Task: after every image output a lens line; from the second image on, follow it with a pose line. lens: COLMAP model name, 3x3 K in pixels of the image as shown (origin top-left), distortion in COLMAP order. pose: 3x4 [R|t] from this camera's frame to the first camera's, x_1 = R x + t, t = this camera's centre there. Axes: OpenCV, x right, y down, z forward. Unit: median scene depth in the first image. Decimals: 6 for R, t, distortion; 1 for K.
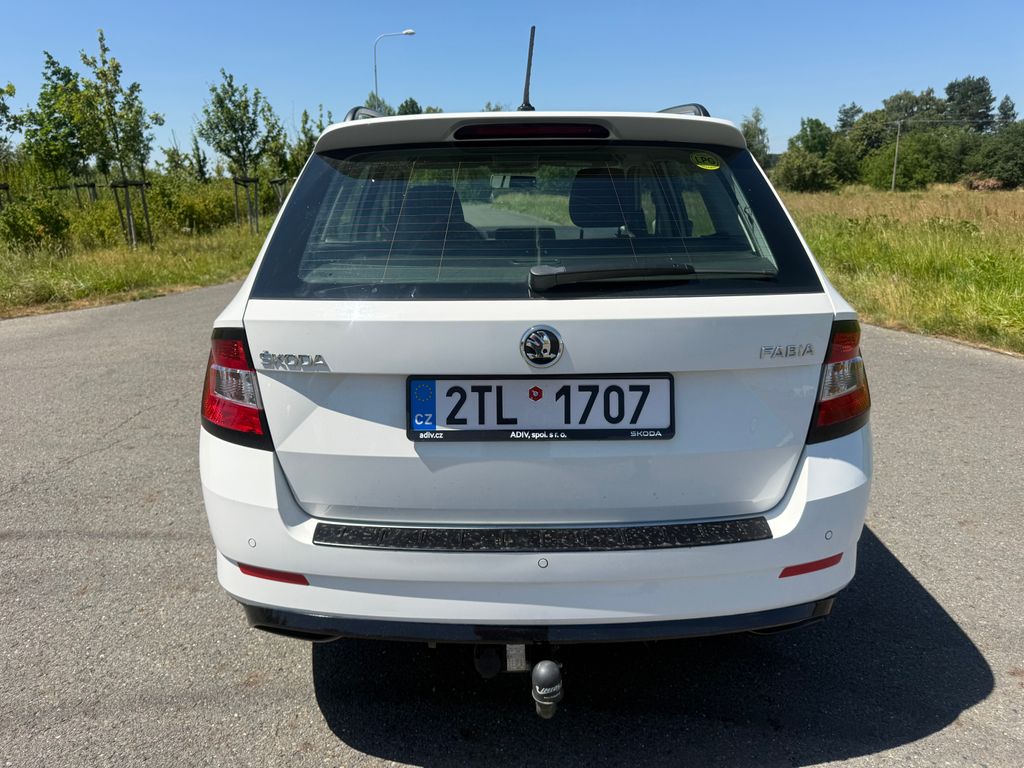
lens RADIAL K [[741.3, 0, 512.0], [0, 741.3, 384.0], [0, 0, 1]] dist [0.012073, -0.004749]
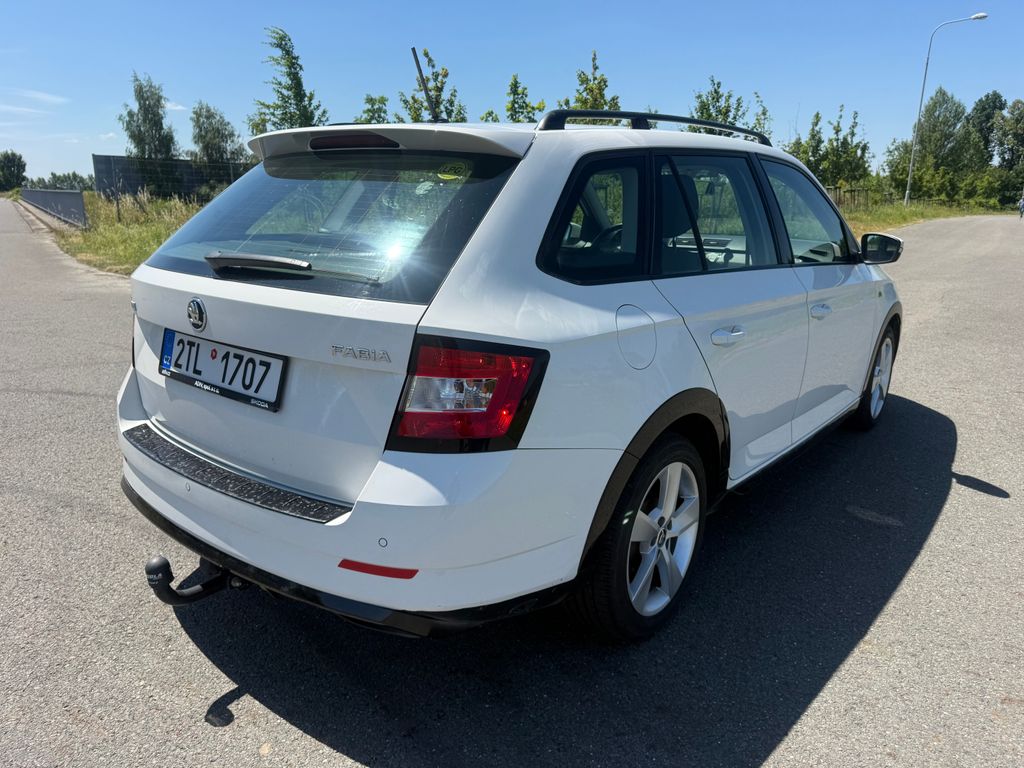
lens RADIAL K [[741.3, 0, 512.0], [0, 741.3, 384.0], [0, 0, 1]] dist [0.012073, -0.004749]
pose [[0.777596, 0.183497, -0.601393, 0.692927], [-0.185787, 0.980814, 0.059044, -0.061247], [0.600689, 0.065818, 0.796769, 0.184046]]
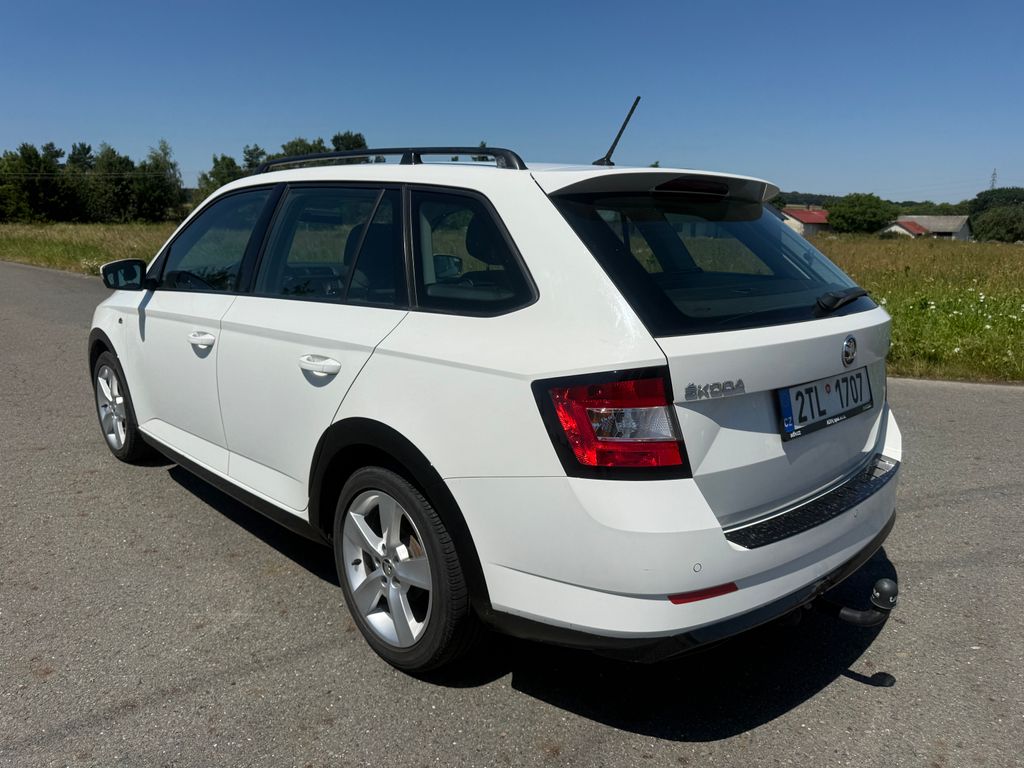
lens RADIAL K [[741.3, 0, 512.0], [0, 741.3, 384.0], [0, 0, 1]] dist [0.012073, -0.004749]
pose [[0.731410, -0.125435, 0.670303, -0.745457], [0.155499, 0.987720, 0.015159, -0.060877], [-0.663973, 0.093144, 0.741933, 0.230428]]
